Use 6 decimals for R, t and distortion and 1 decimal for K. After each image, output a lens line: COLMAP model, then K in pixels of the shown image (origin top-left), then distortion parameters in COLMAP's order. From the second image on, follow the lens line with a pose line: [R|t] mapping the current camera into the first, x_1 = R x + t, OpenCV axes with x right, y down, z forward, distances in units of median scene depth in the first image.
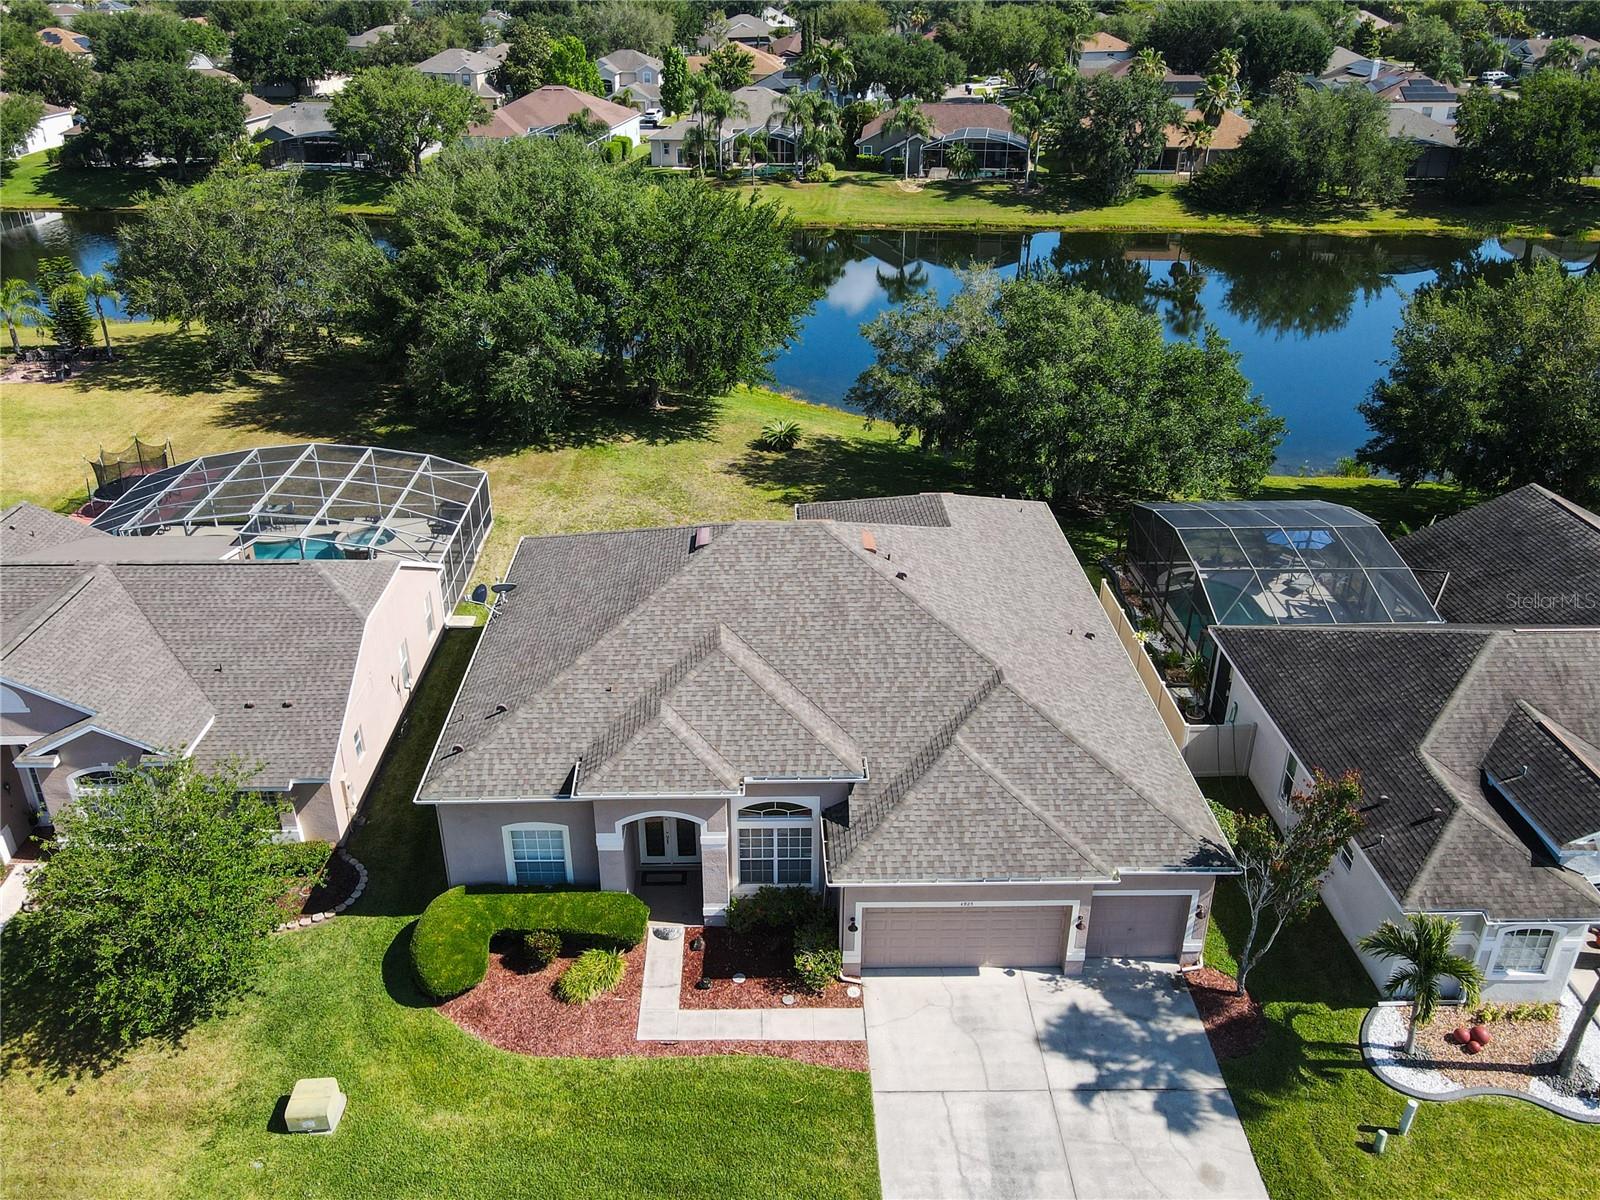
lens RADIAL K [[1267.3, 0, 772.6], [0, 1267.3, 569.1], [0, 0, 1]] dist [0.008691, 0.012348]
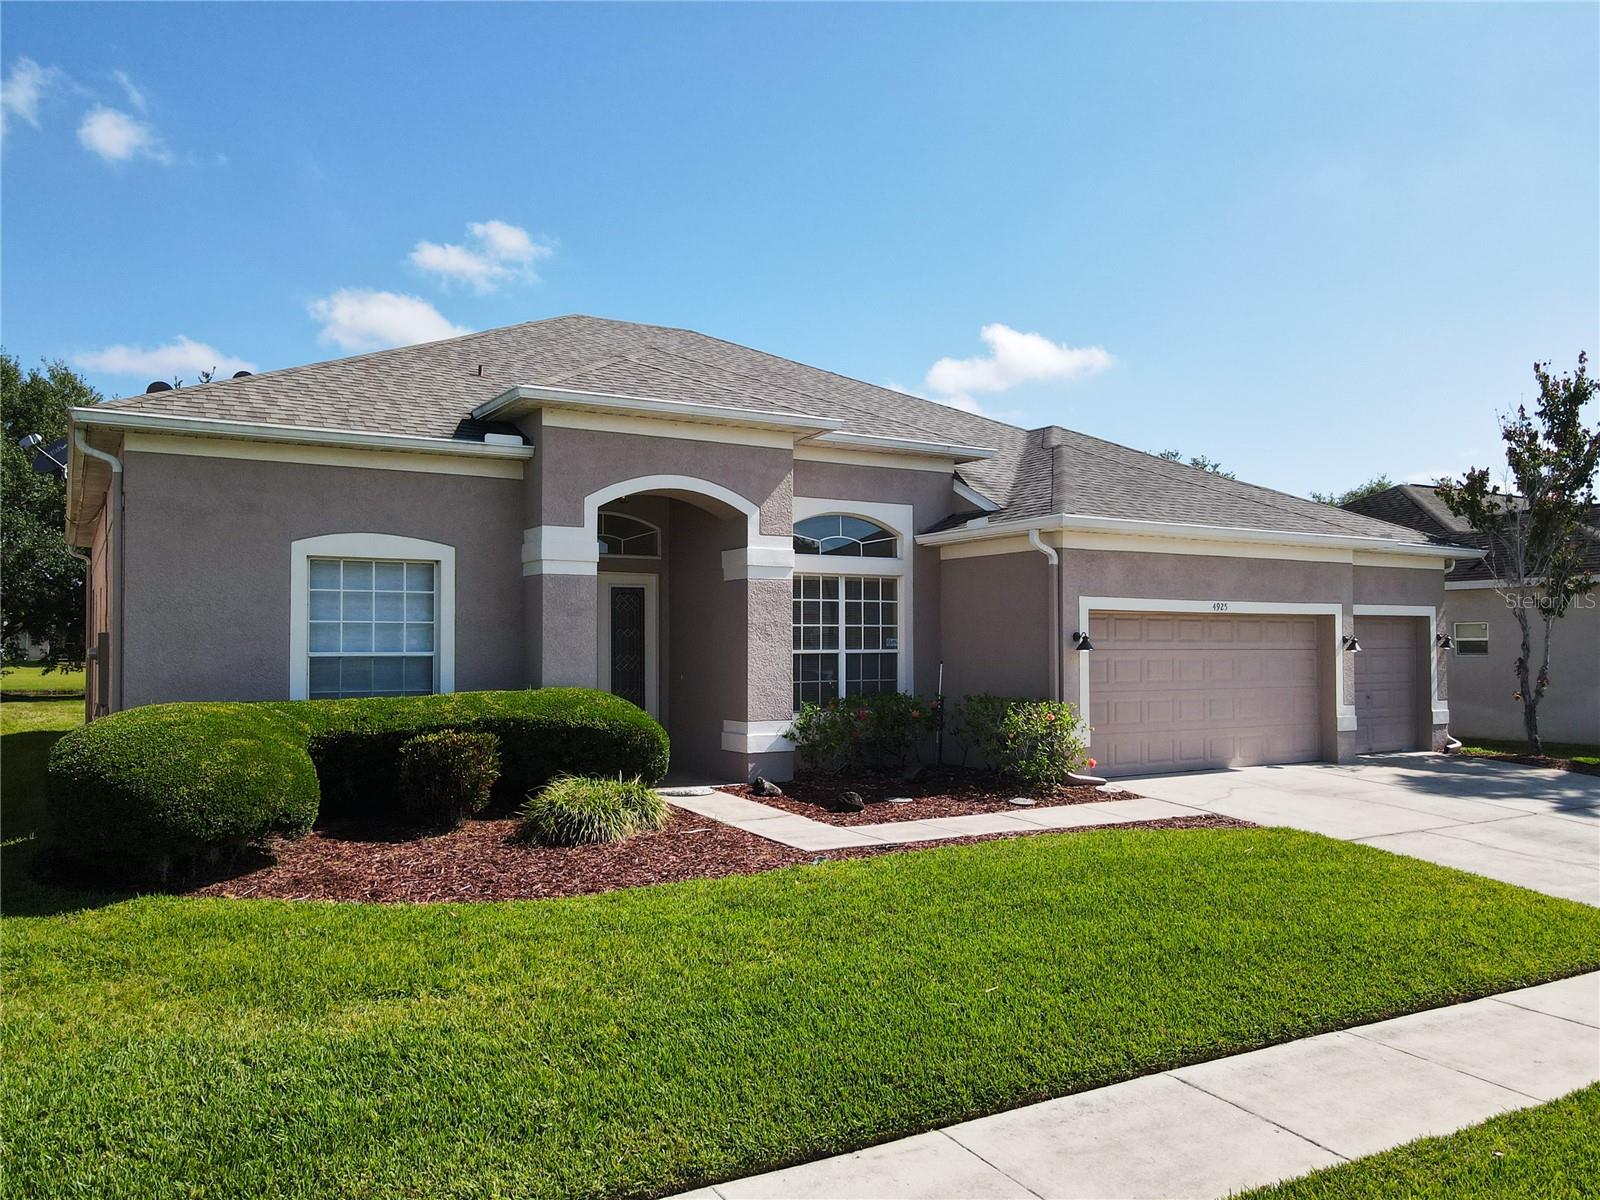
lens RADIAL K [[1189.4, 0, 794.0], [0, 1189.4, 582.2], [0, 0, 1]] dist [0.000086, 0.025003]
pose [[0.859859, 0.028737, 0.509722, -0.272337], [0.218949, 0.881179, -0.419029, 0.415187], [-0.461198, 0.471909, 0.751398, 0.645075]]
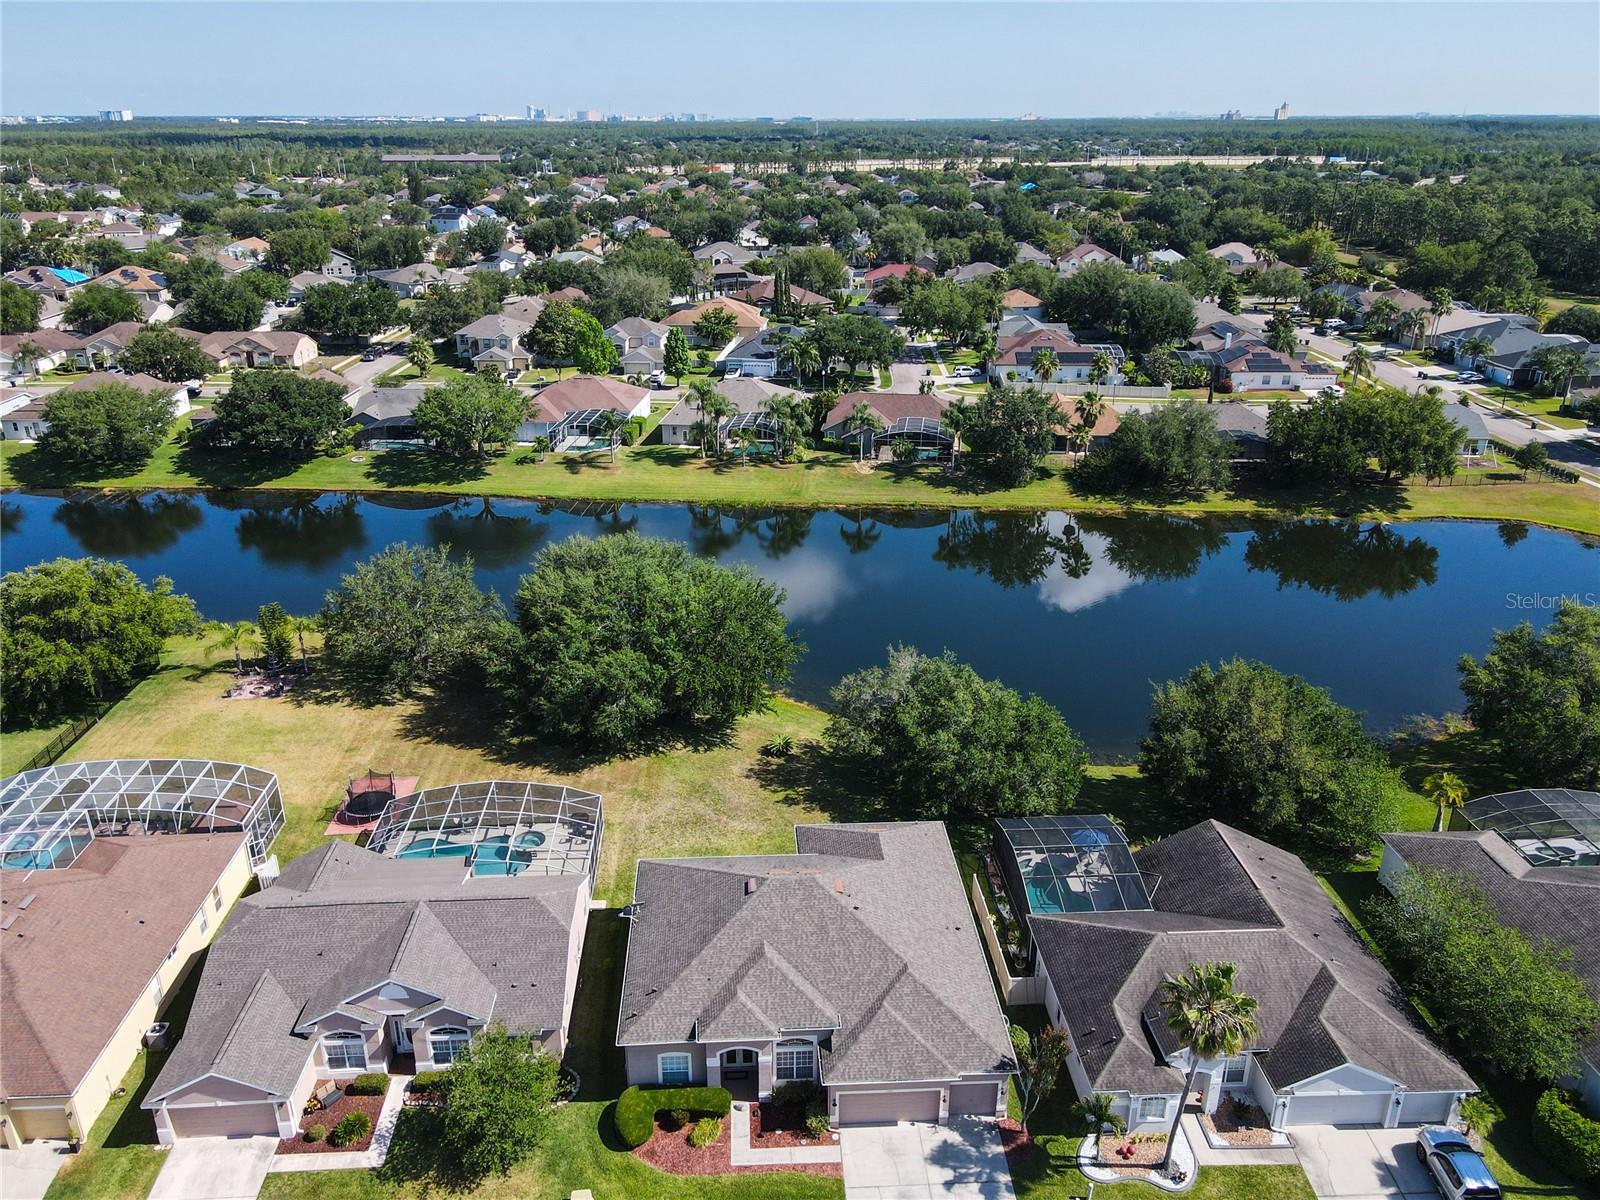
lens RADIAL K [[1200.1, 0, 796.4], [0, 1200.1, 578.4], [0, 0, 1]] dist [0.022226, 0.006667]
pose [[0.999030, -0.011236, 0.042567, -0.068613], [0.014678, 0.996571, -0.081429, -0.387432], [-0.041506, 0.081974, 0.995770, -0.959683]]
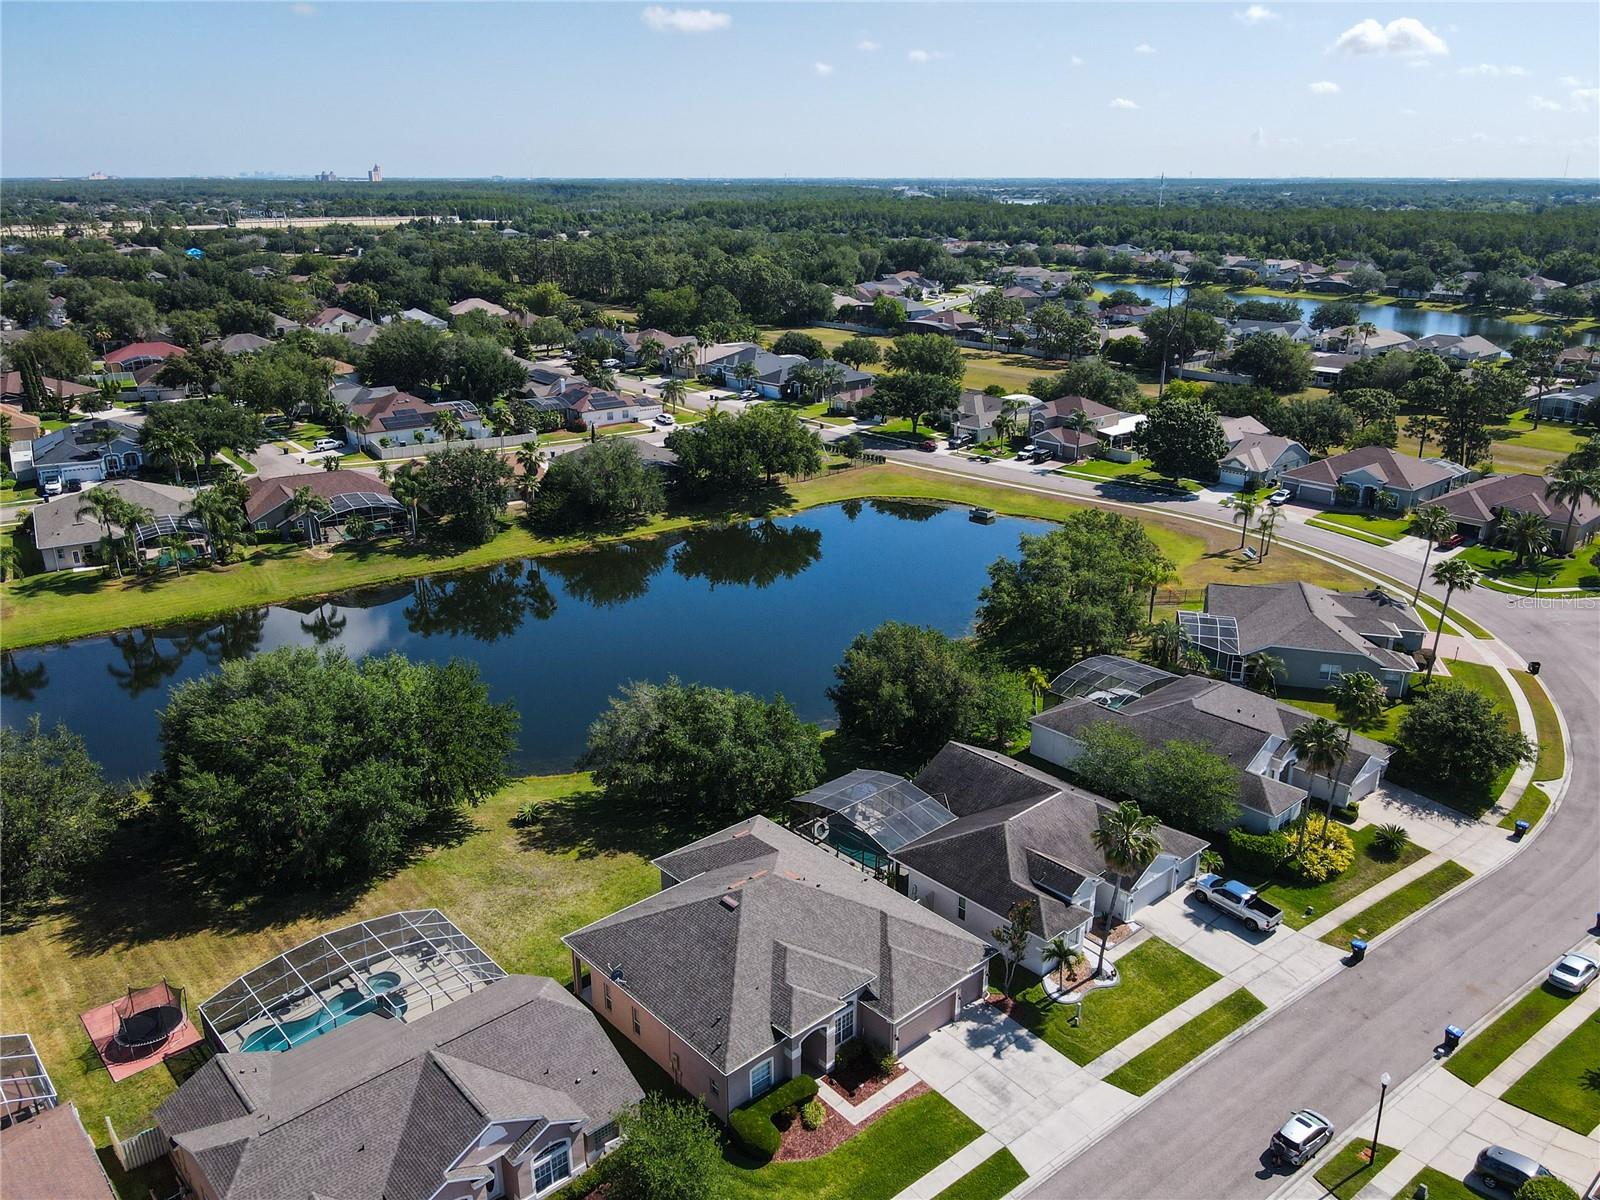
lens RADIAL K [[1205.4, 0, 787.4], [0, 1205.4, 599.2], [0, 0, 1]] dist [0.005156, 0.005278]
pose [[0.752334, -0.213371, 0.623271, -1.259133], [0.282139, 0.959297, -0.012155, -0.511763], [-0.595308, 0.184994, 0.781912, -0.756769]]
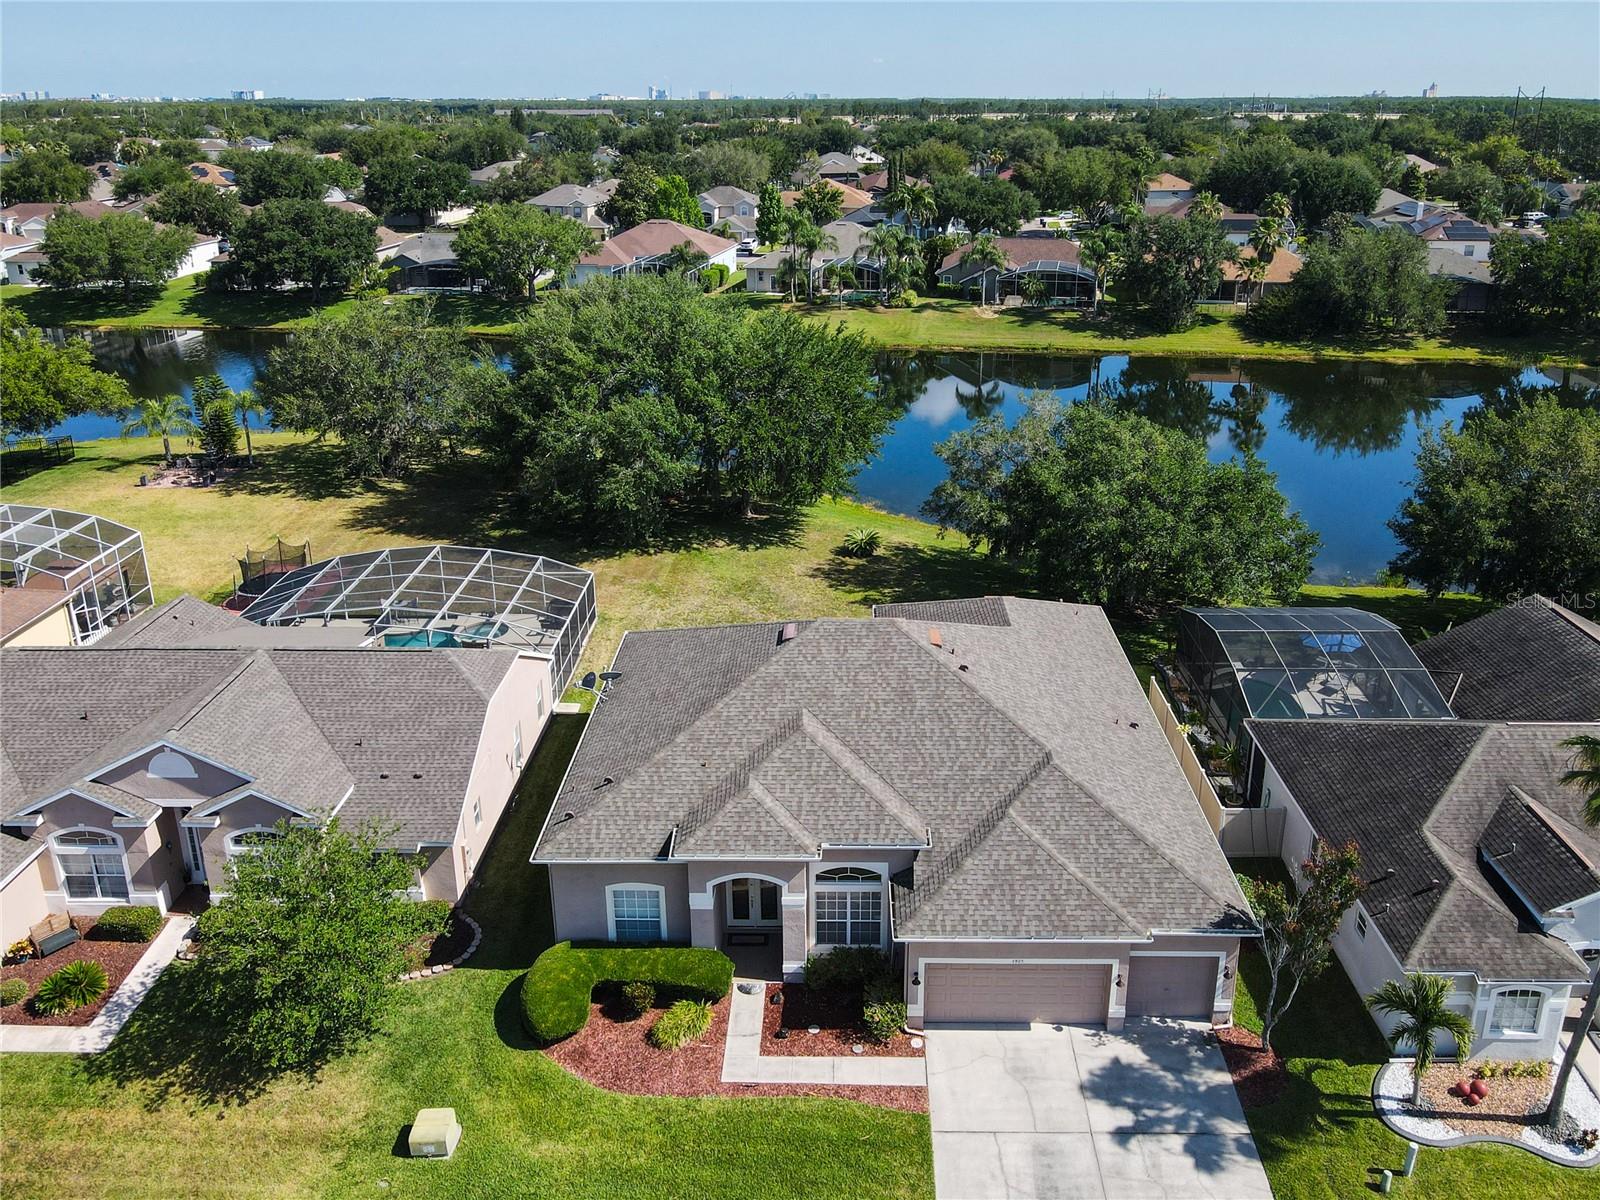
lens RADIAL K [[1256.2, 0, 839.1], [0, 1256.2, 500.4], [0, 0, 1]] dist [-0.008112, 0.017561]
pose [[0.999816, 0.011073, -0.015632, 0.007476], [-0.013112, 0.990483, -0.137012, 0.013659], [0.013966, 0.137192, 0.990446, -0.149245]]
